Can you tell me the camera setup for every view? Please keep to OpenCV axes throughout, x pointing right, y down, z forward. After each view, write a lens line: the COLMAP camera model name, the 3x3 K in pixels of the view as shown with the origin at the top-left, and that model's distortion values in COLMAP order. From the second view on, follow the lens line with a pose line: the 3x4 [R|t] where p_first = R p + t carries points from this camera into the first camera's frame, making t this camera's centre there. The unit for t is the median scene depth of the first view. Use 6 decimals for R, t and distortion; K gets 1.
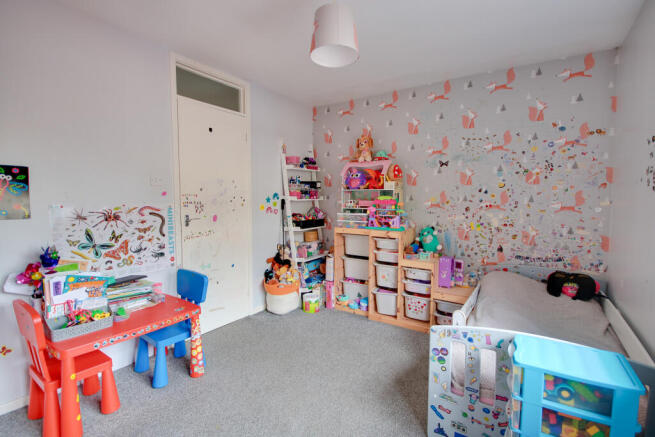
lens RADIAL K [[308.9, 0, 337.5], [0, 308.9, 224.3], [0, 0, 1]] dist [0.003848, -0.008069]
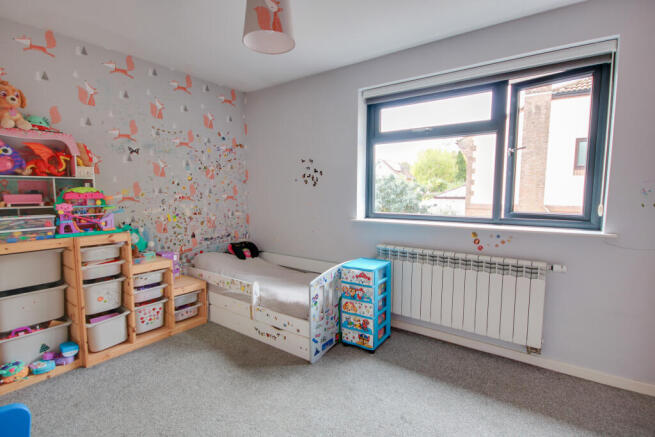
lens RADIAL K [[308.9, 0, 343.4], [0, 308.9, 216.6], [0, 0, 1]] dist [0.003848, -0.008069]
pose [[0.015816, -0.092375, 0.995599, -0.571315], [0.067180, 0.993571, 0.091120, -0.052950], [-0.997616, 0.065443, 0.021920, 0.421778]]
